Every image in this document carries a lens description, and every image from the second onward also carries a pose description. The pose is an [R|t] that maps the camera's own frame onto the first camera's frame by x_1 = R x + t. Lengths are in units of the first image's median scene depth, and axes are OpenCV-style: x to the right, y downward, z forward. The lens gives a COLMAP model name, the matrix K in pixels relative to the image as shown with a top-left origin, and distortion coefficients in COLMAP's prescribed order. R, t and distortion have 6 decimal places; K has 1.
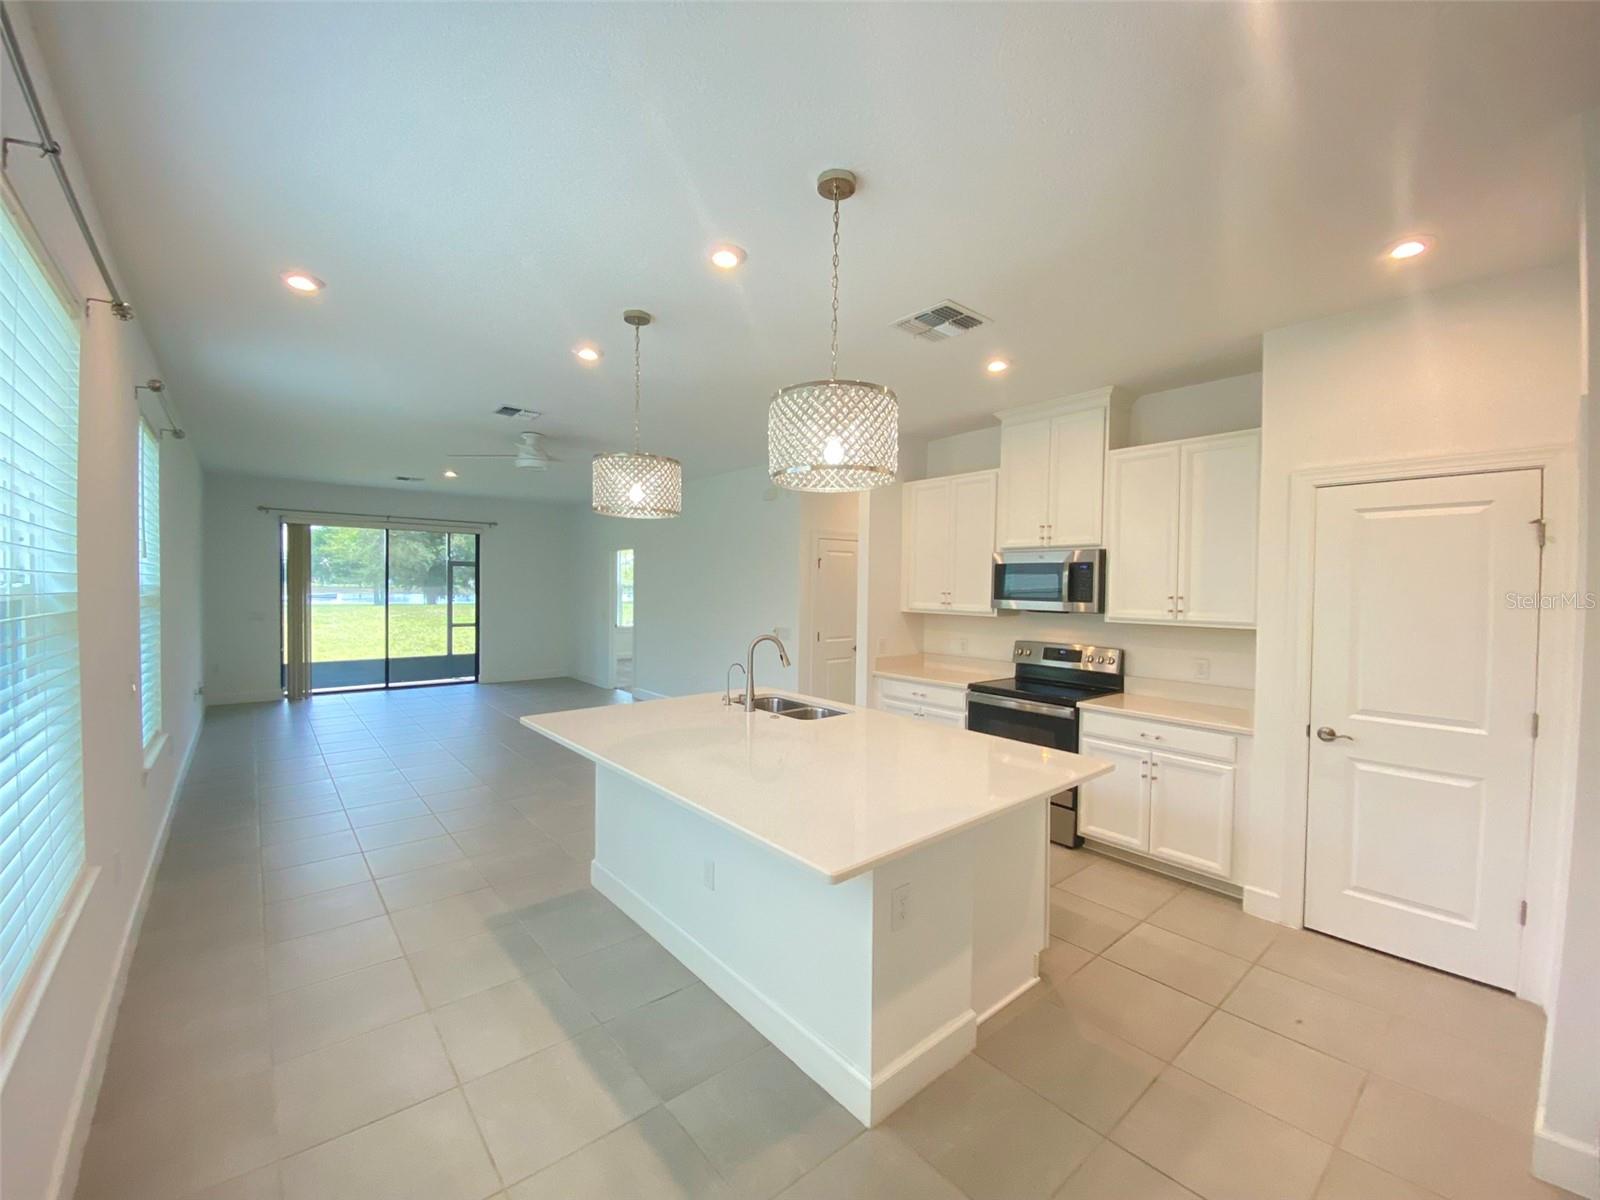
lens RADIAL K [[651.7, 0, 816.9], [0, 651.7, 601.2], [0, 0, 1]] dist [-0.008621, -0.008944]
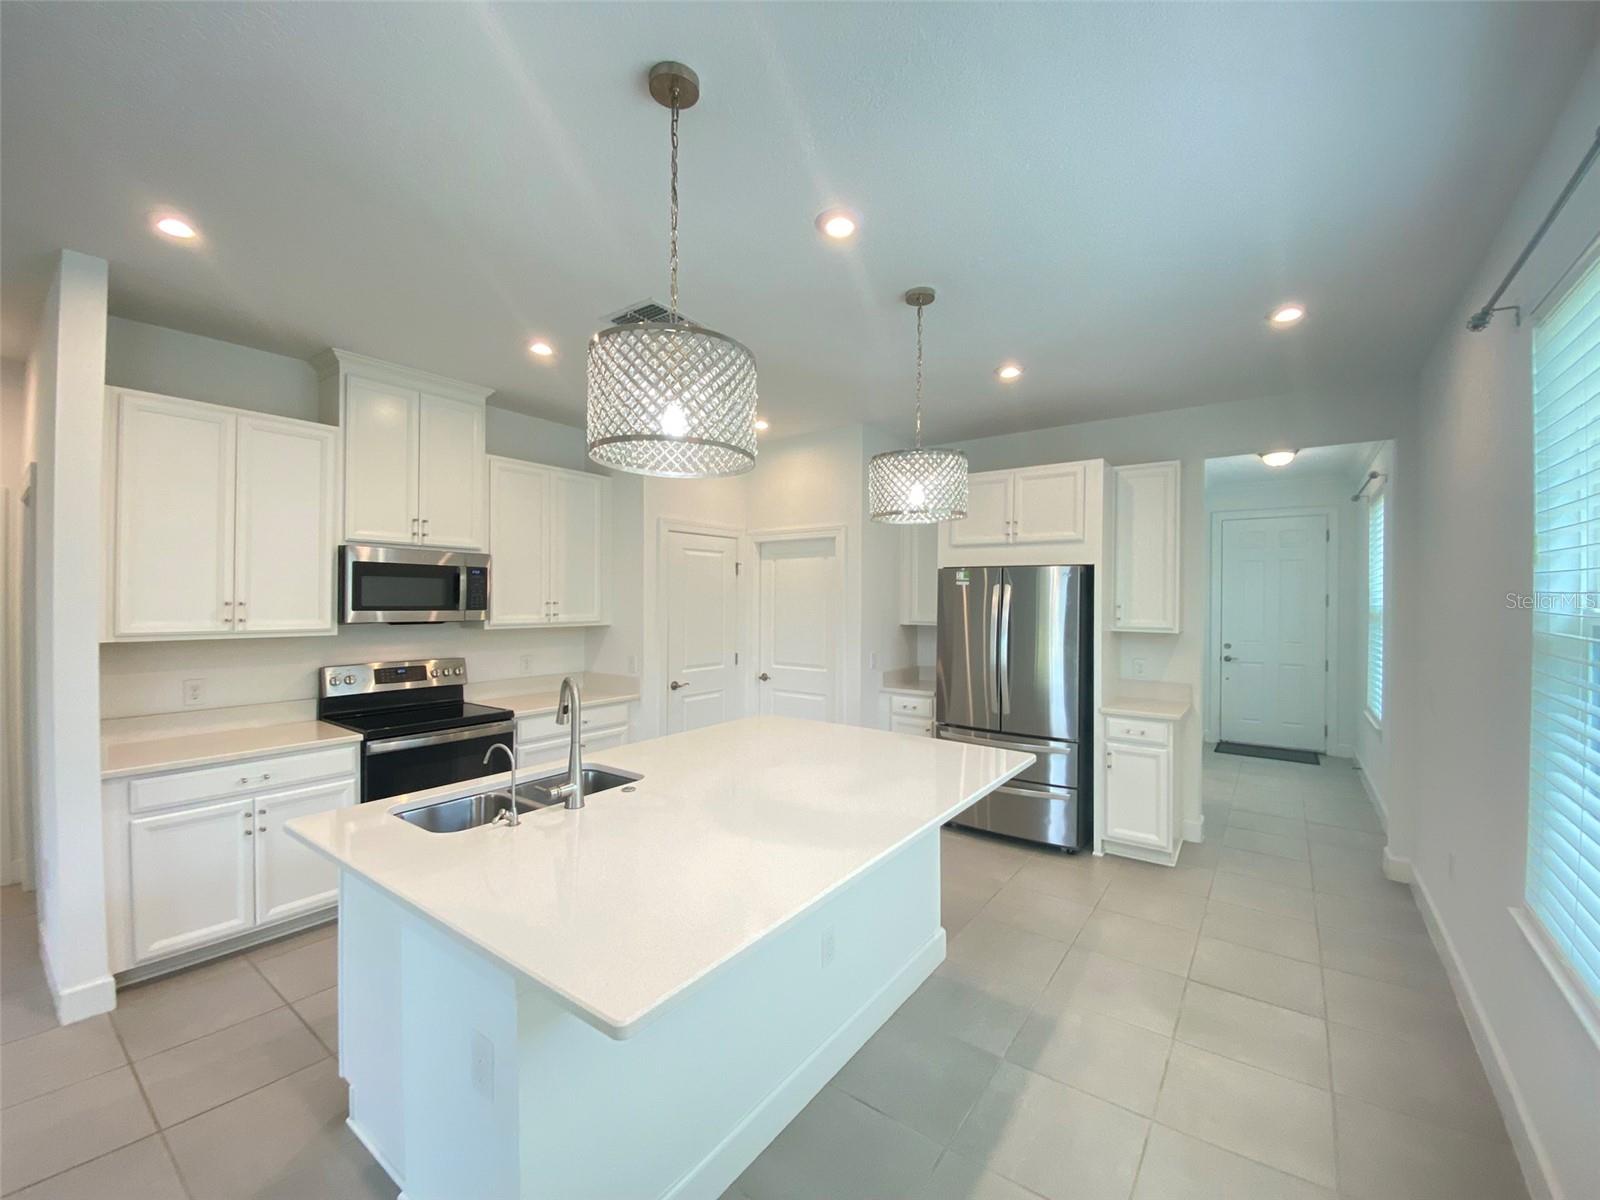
lens RADIAL K [[651.7, 0, 800.4], [0, 651.7, 600.8], [0, 0, 1]] dist [-0.008621, -0.008944]
pose [[-0.217631, -0.014341, 0.975926, -0.555409], [0.023681, 0.999520, 0.019969, -0.016803], [-0.975744, 0.027457, -0.217187, 0.700009]]
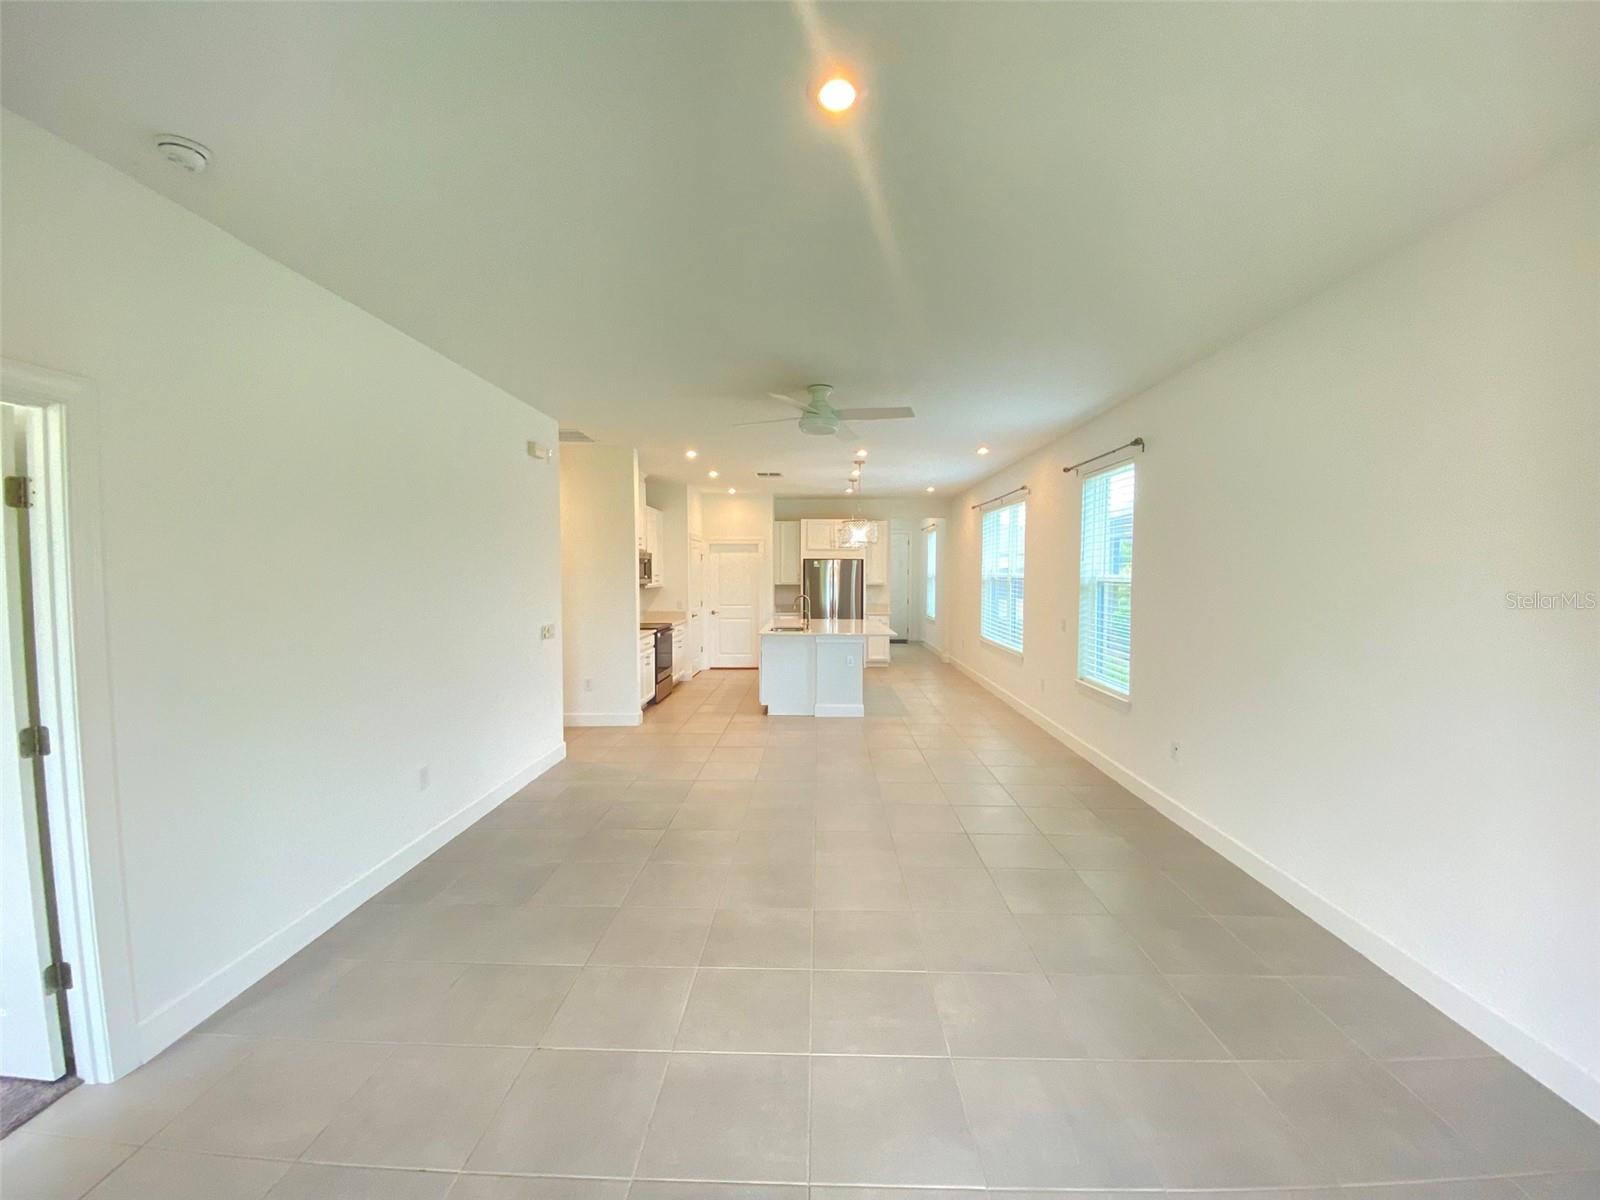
lens RADIAL K [[651.7, 0, 805.2], [0, 651.7, 603.6], [0, 0, 1]] dist [-0.008621, -0.008944]
pose [[-0.748893, -0.039407, 0.661518, -1.199337], [0.016617, 0.996800, 0.078191, -0.066056], [-0.662483, 0.069549, -0.745842, 2.064838]]
